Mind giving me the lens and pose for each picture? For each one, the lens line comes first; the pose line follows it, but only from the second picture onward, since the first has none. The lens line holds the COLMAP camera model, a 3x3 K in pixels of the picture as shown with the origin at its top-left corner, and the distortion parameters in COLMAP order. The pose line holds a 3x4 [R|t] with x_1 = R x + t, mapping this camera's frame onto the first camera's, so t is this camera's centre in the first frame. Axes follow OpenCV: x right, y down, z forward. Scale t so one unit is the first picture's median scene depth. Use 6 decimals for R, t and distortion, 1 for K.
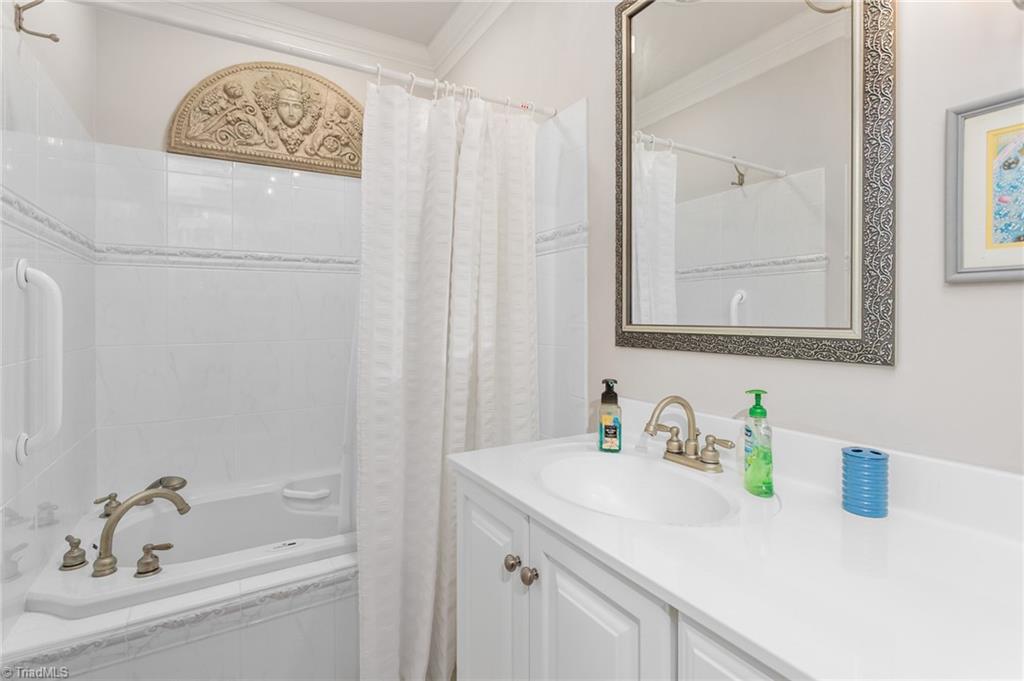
lens RADIAL K [[495.7, 0, 516.6], [0, 495.7, 317.1], [0, 0, 1]] dist [-0.003739, 0.001162]
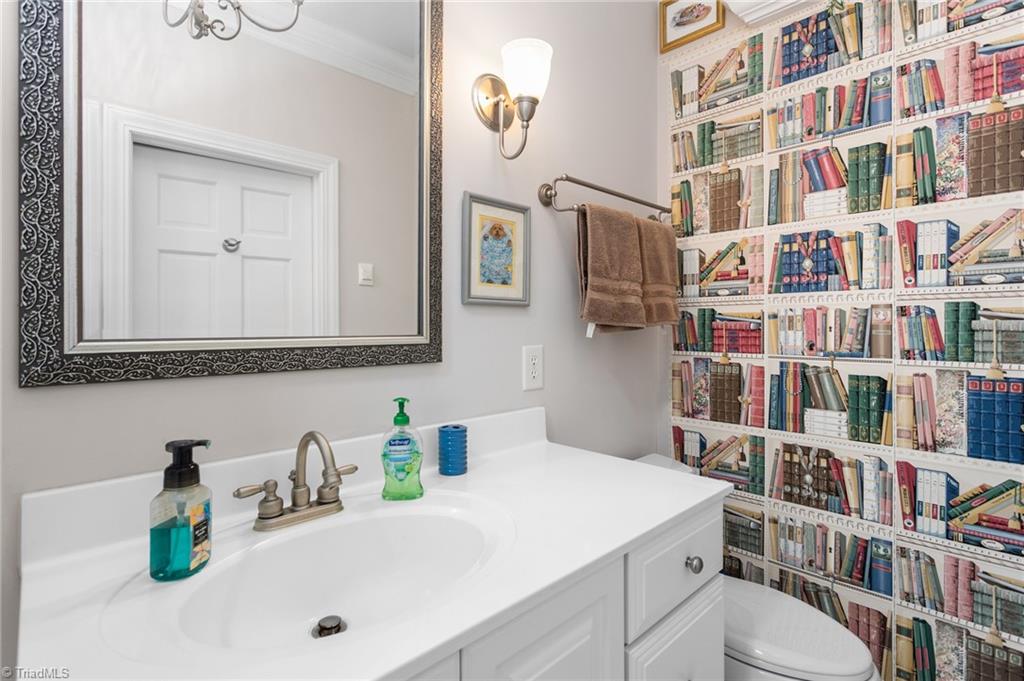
lens RADIAL K [[495.7, 0, 513.6], [0, 495.7, 331.2], [0, 0, 1]] dist [-0.003739, 0.001162]
pose [[-0.207709, -0.007055, 0.978165, -0.475074], [0.000605, 0.999973, 0.007340, 0.002187], [-0.978190, 0.002116, -0.207699, 0.845078]]
